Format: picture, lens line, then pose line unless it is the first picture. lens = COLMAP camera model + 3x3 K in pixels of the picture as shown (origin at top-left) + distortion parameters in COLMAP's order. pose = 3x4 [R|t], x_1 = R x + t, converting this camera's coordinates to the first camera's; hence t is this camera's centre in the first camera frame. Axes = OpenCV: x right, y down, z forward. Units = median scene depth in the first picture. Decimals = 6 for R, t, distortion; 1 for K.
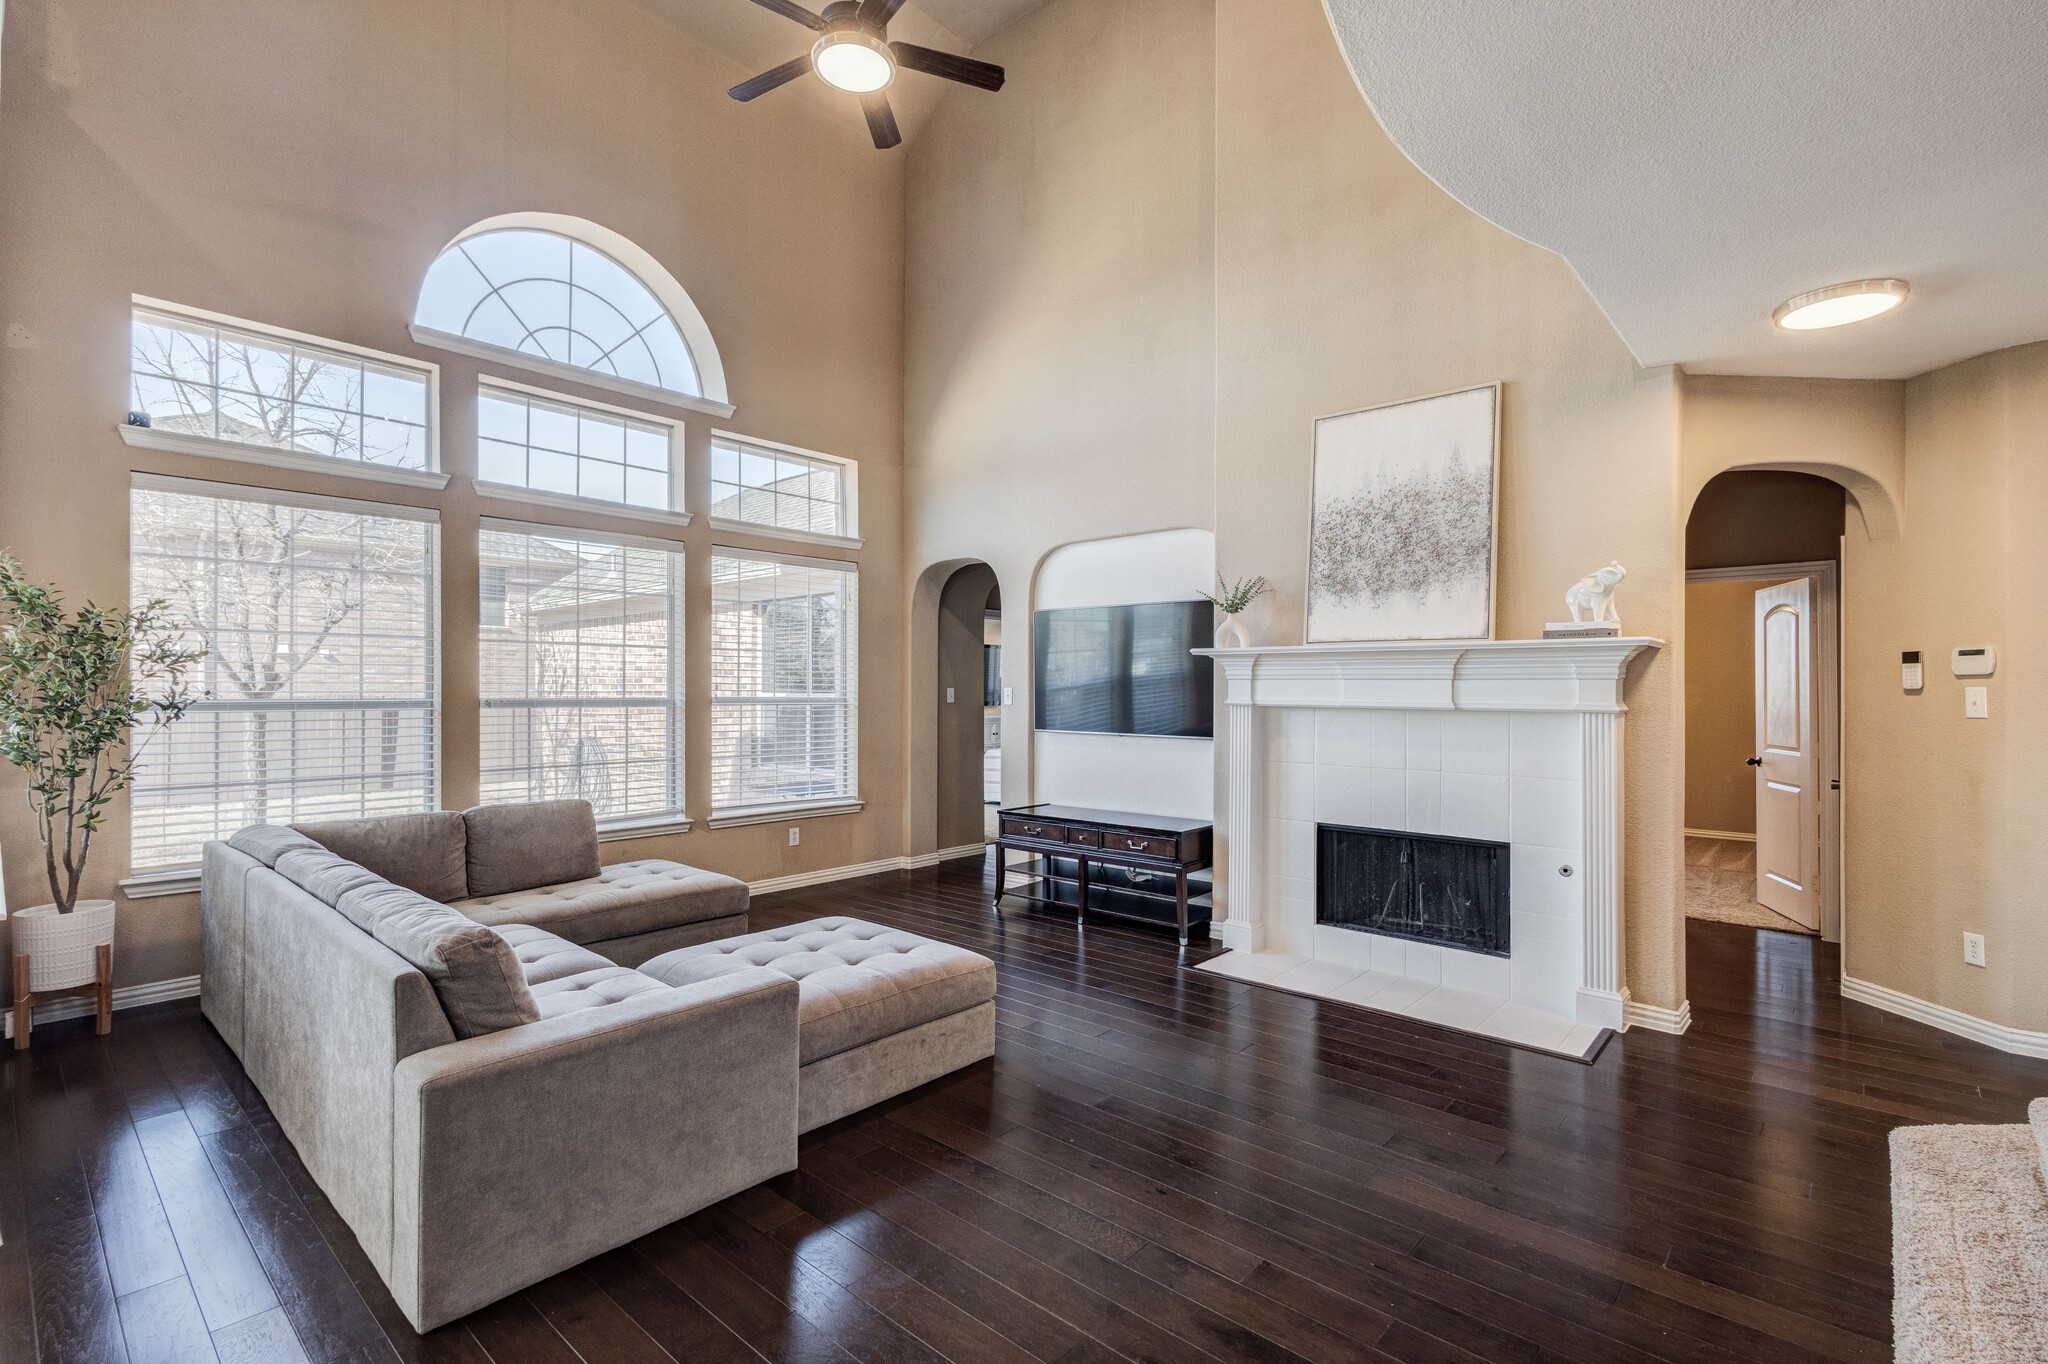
lens RADIAL K [[934.8, 0, 1024.0], [0, 934.8, 682.0], [0, 0, 1]] dist [0.014169, -0.007303]
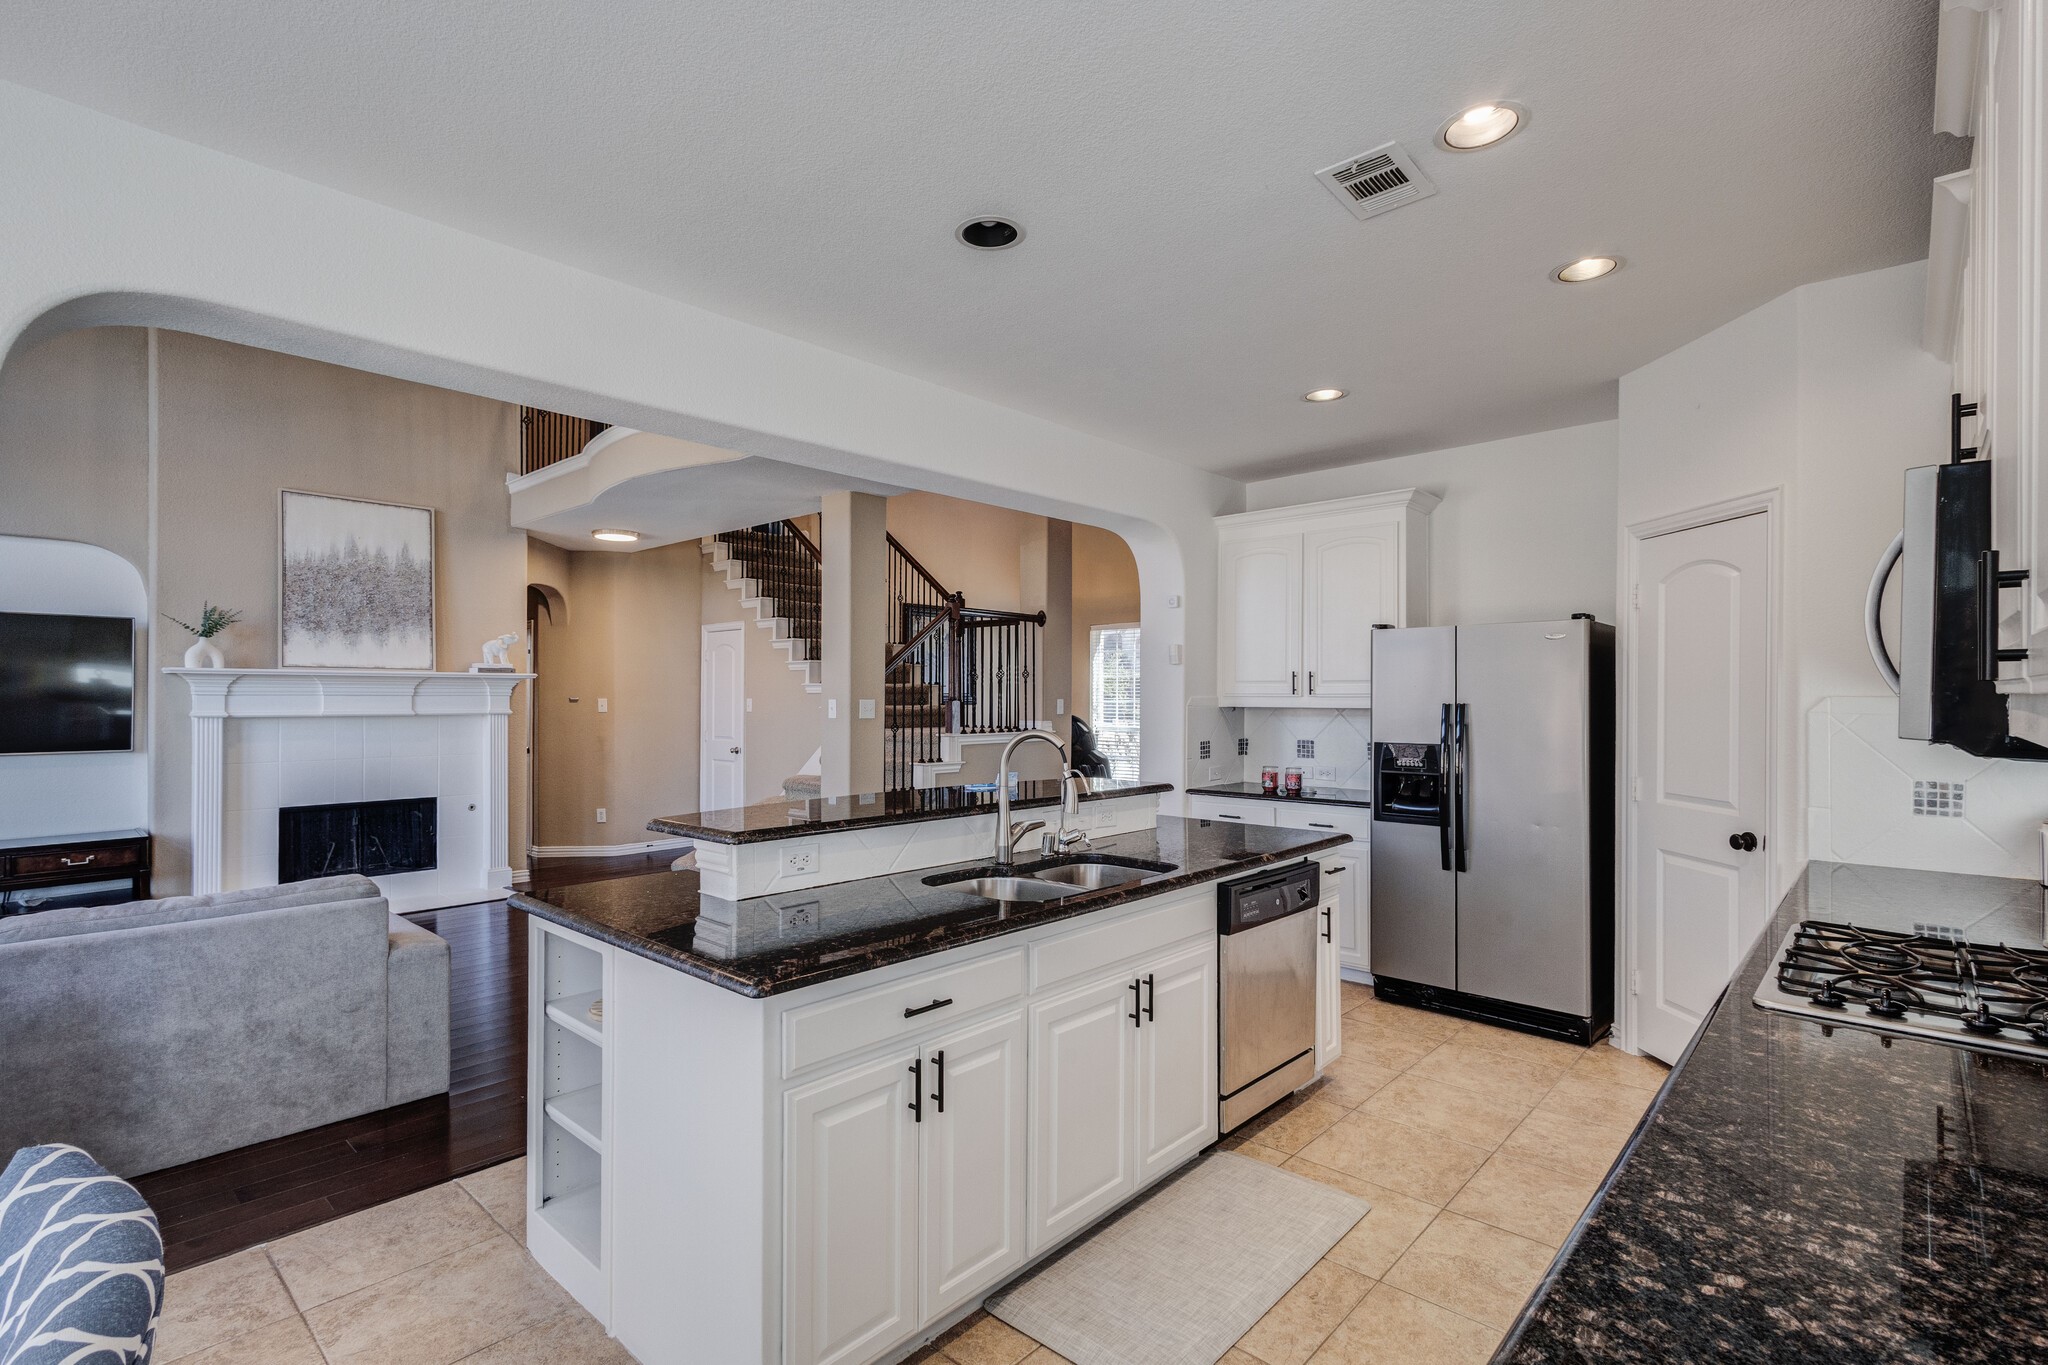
lens RADIAL K [[943.2, 0, 1013.5], [0, 943.2, 693.0], [0, 0, 1]] dist [0.012372, 0.000057]
pose [[0.021204, 0.000242, 0.999775, -1.010131], [-0.004220, 0.999991, -0.000152, -0.009996], [-0.999766, -0.004216, 0.021205, -0.023721]]
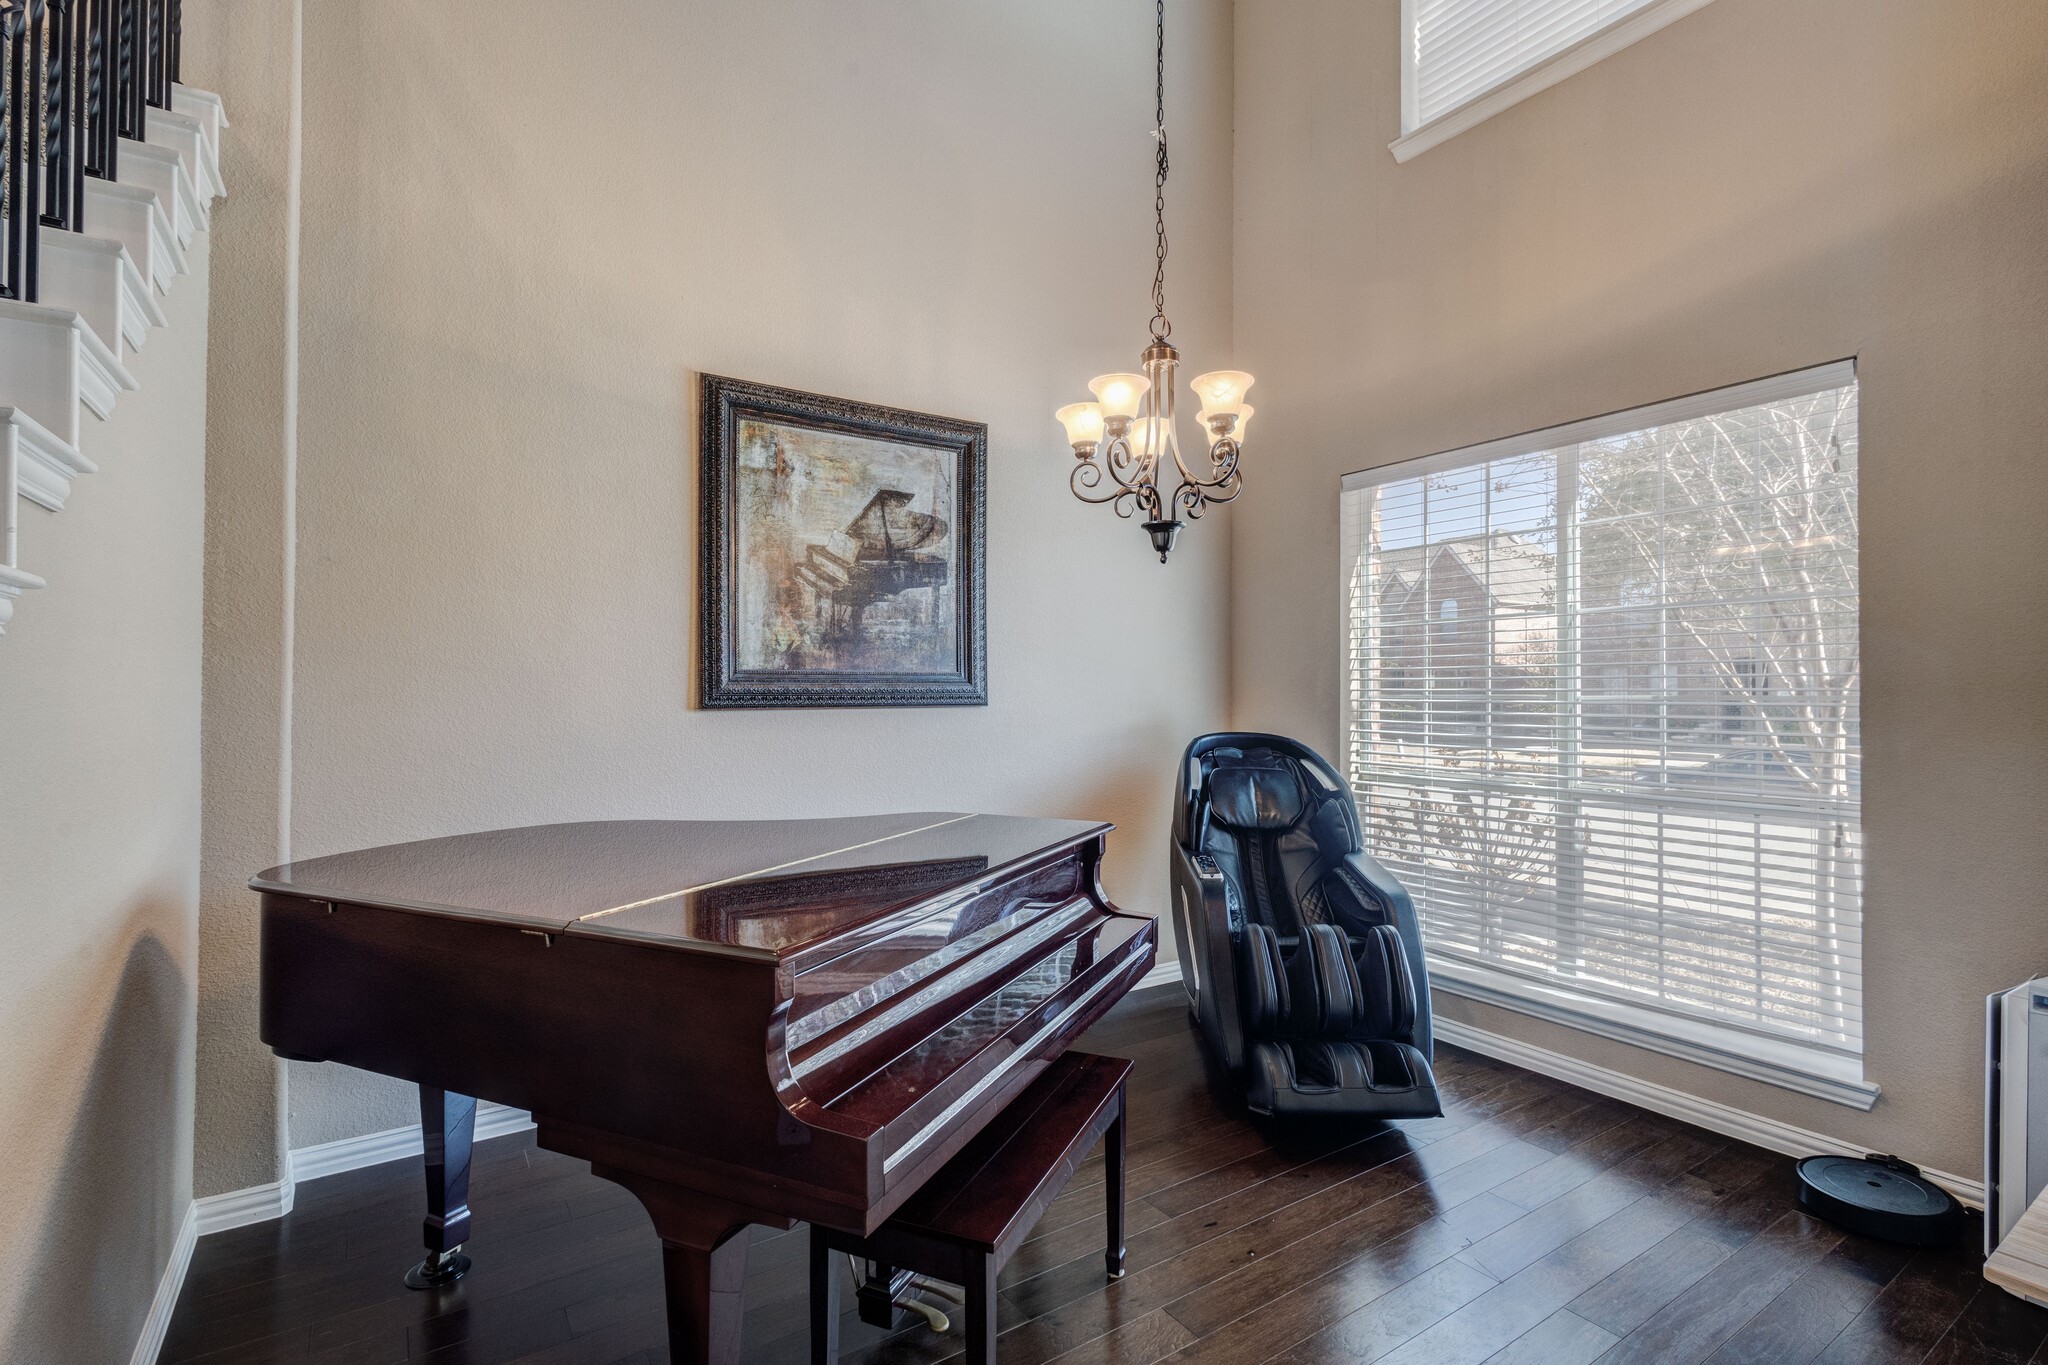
lens RADIAL K [[948.6, 0, 1024.0], [0, 948.6, 682.5], [0, 0, 1]] dist [0.000428, 0.000018]
pose [[0.253238, 0.007425, 0.967376, 0.749450], [-0.002973, 0.999972, -0.006896, 0.005680], [-0.967399, -0.001130, 0.253253, -0.121063]]
